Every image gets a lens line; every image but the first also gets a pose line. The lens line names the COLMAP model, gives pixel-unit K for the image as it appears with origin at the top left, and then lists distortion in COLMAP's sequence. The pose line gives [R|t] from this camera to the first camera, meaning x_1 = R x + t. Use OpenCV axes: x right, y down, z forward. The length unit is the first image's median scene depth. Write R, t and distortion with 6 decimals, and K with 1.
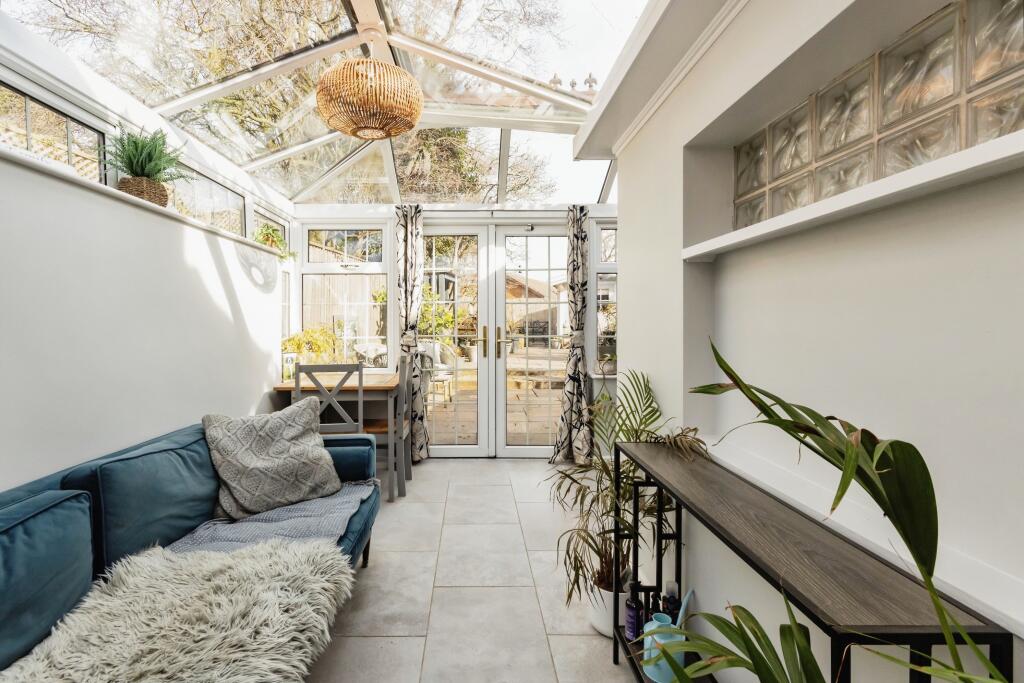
lens RADIAL K [[475.7, 0, 457.3], [0, 475.7, 324.6], [0, 0, 1]] dist [0.000627, 0.000966]
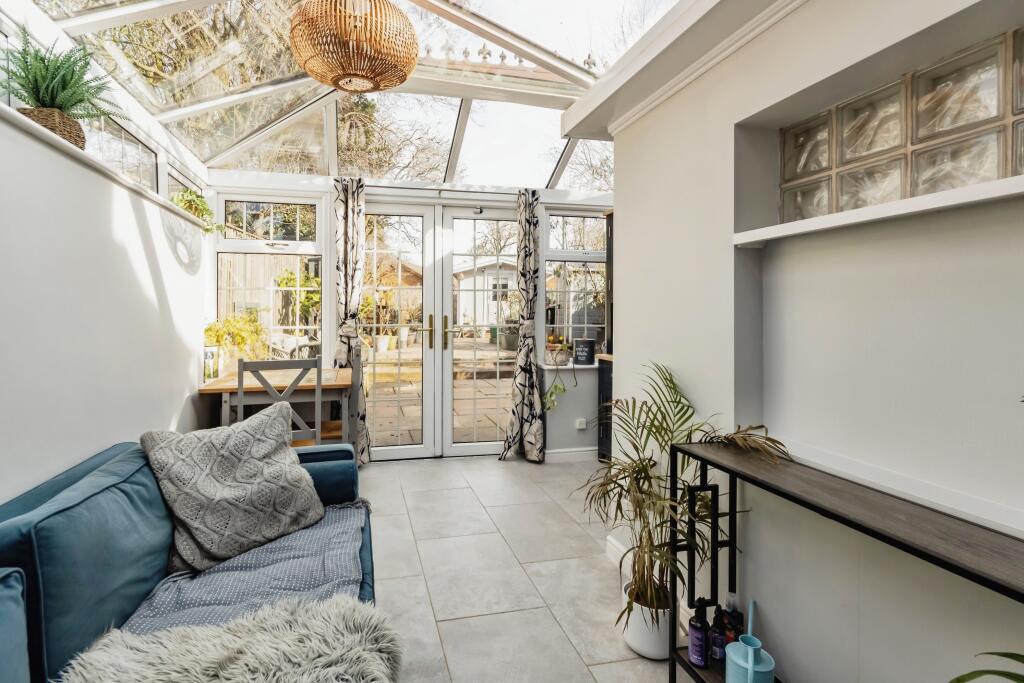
lens RADIAL K [[494.0, 0, 464.6], [0, 494.0, 310.4], [0, 0, 1]] dist [0.001219, -0.002476]
pose [[0.978329, 0.005161, 0.206992, -0.134780], [-0.004111, 0.999976, -0.005500, -0.000275], [-0.207015, 0.004530, 0.978327, 0.089173]]
